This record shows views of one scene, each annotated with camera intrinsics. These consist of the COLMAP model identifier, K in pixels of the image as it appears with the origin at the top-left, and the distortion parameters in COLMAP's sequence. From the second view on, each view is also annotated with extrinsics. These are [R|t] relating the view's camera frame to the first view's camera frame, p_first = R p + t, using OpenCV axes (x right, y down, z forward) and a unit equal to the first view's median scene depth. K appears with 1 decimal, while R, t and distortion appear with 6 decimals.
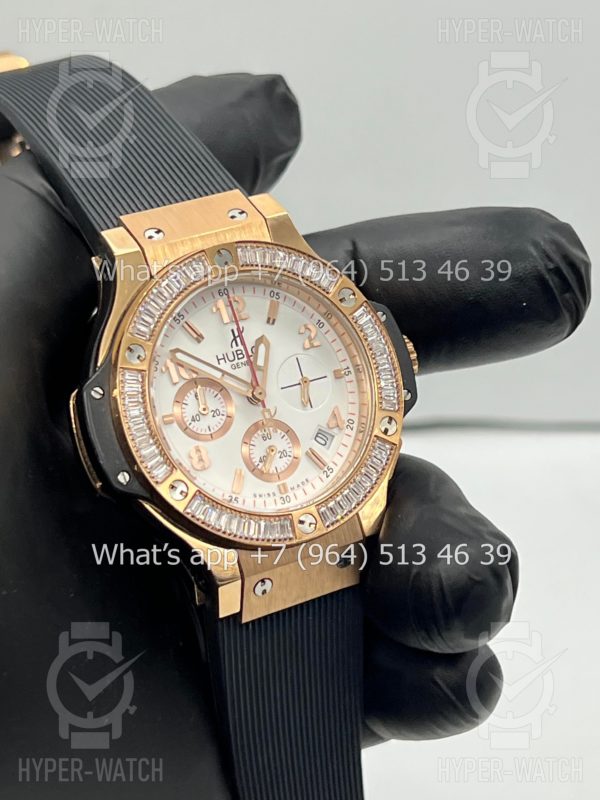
lens RADIAL K [[1883.3, 0, 294.8], [0, 1883.3, 400.0], [0, 0, 1]] dist [0.200524, 0.000000]
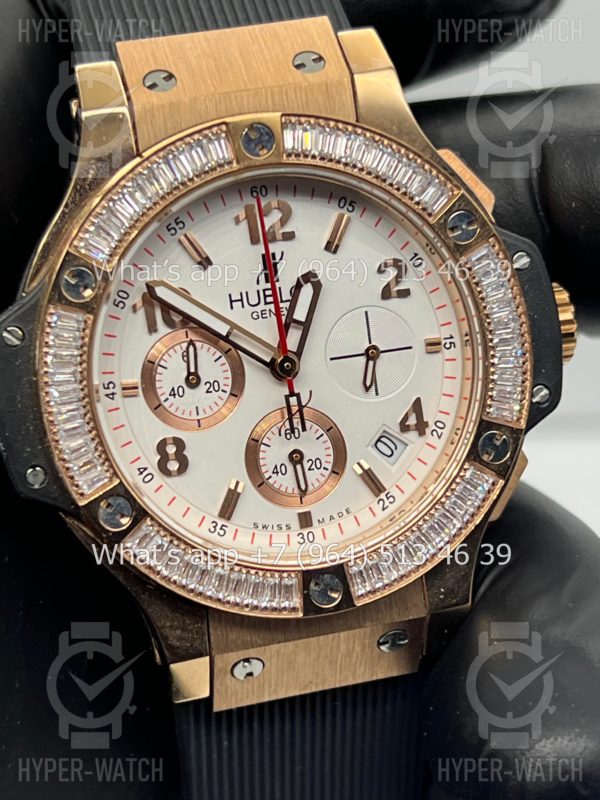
lens RADIAL K [[1883.3, 0, 295.0], [0, 1883.3, 402.8], [0, 0, 1]] dist [0.200524, 0.000000]
pose [[0.964629, 0.171086, -0.200551, 0.109084], [-0.135728, 0.974531, 0.178517, -0.101781], [0.225985, -0.144982, 0.963281, 0.400894]]
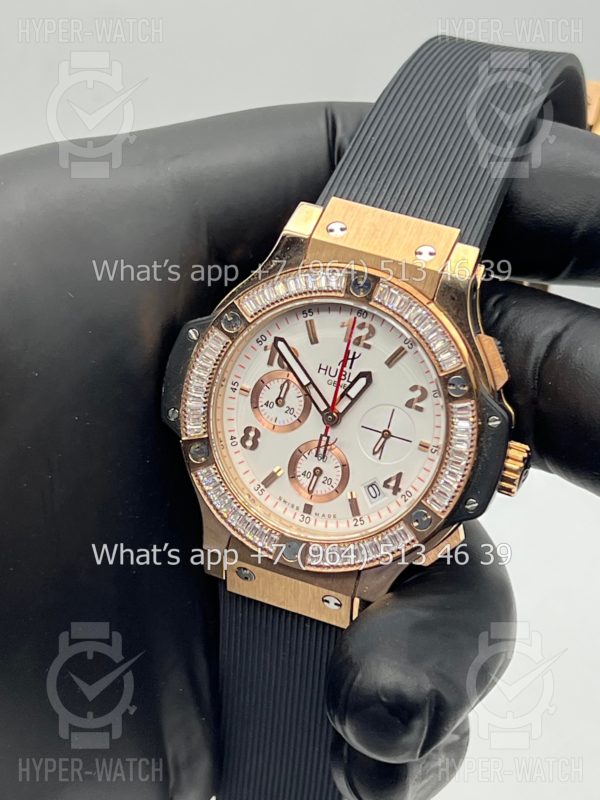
lens RADIAL K [[1883.3, 0, 294.1], [0, 1883.3, 399.3], [0, 0, 1]] dist [0.200524, 0.000000]
pose [[0.625653, 0.547003, -0.556189, 0.521491], [-0.425730, 0.836855, 0.344134, -0.348765], [0.653692, 0.021478, 0.756456, 0.222649]]
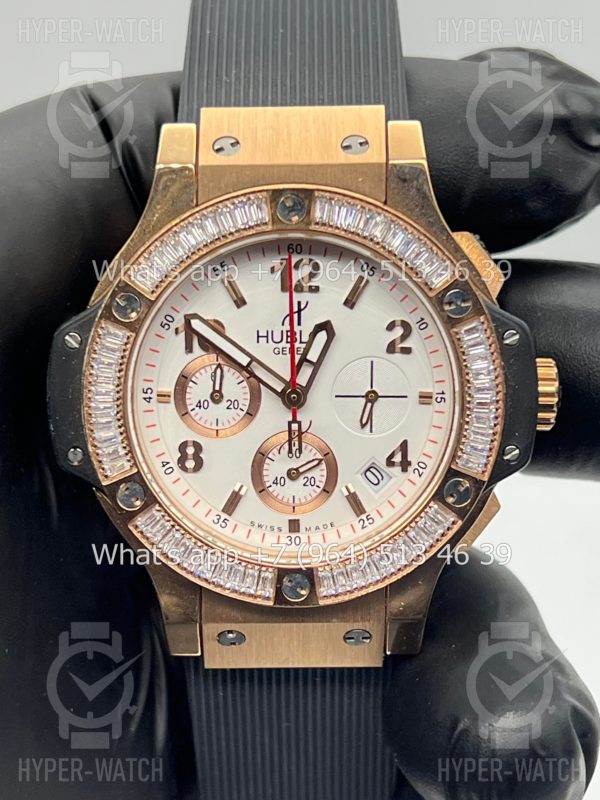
lens RADIAL K [[1883.3, 0, 297.5], [0, 1883.3, 434.0], [0, 0, 1]] dist [0.200524, 0.000000]
pose [[0.867033, 0.329258, -0.373955, 0.261626], [-0.240183, 0.933774, 0.265288, -0.185098], [0.436538, -0.140196, 0.888695, 0.340247]]
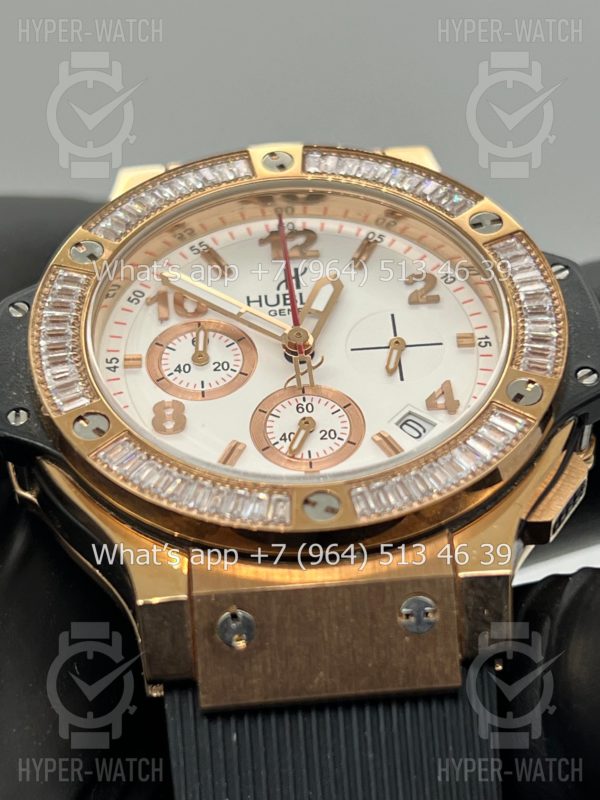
lens RADIAL K [[1883.3, 0, 298.9], [0, 1883.3, 401.0], [0, 0, 1]] dist [0.200524, 0.000000]
pose [[0.882943, -0.112907, -0.455701, 0.242152], [-0.160827, 0.839179, -0.519532, 0.312642], [0.441073, 0.532006, 0.722789, 0.587080]]
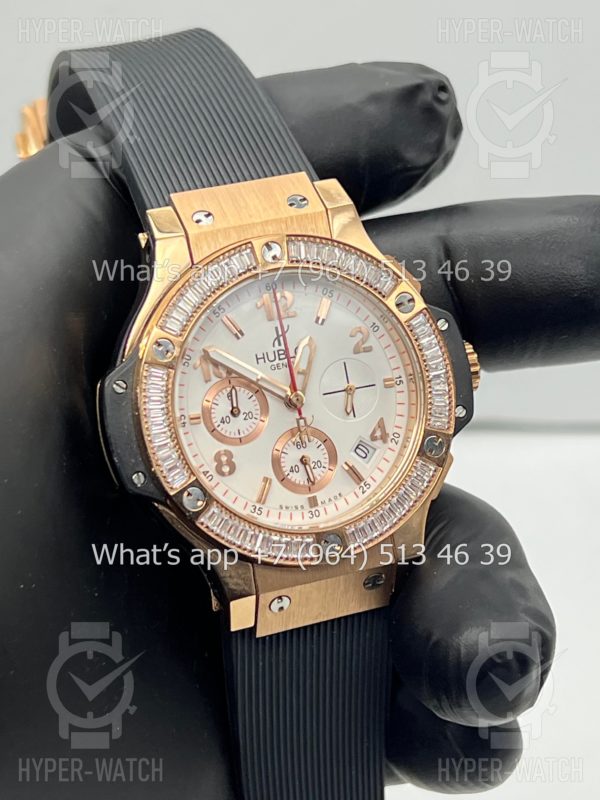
lens RADIAL K [[1883.3, 0, 303.3], [0, 1883.3, 398.9], [0, 0, 1]] dist [0.200524, 0.000000]
pose [[0.987738, 0.105597, -0.114988, 0.091455], [-0.095406, 0.991289, 0.090799, -0.088527], [0.123575, -0.078715, 0.989208, 0.073625]]
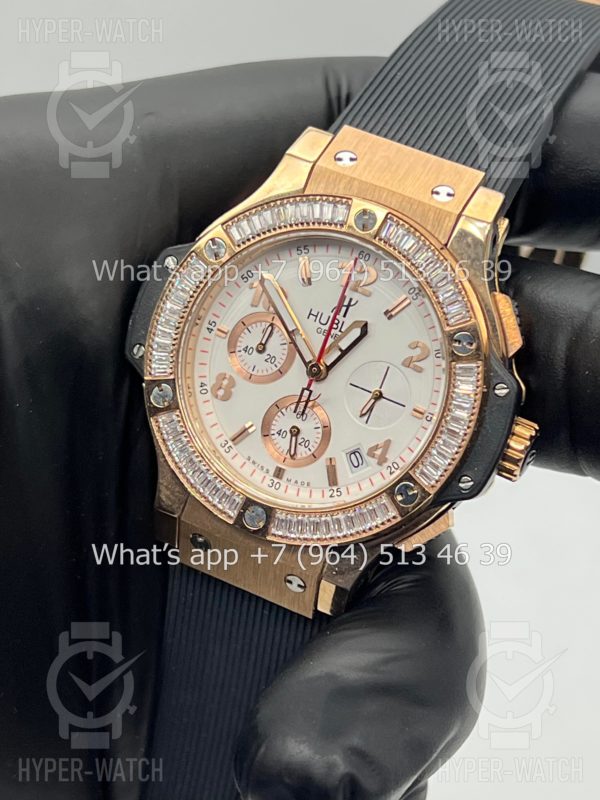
lens RADIAL K [[1883.3, 0, 304.8], [0, 1883.3, 406.2], [0, 0, 1]] dist [0.200524, 0.000000]
pose [[0.562991, 0.577903, -0.590821, 0.505813], [-0.511701, 0.805117, 0.299916, -0.250292], [0.649002, 0.133473, 0.748987, 0.336870]]
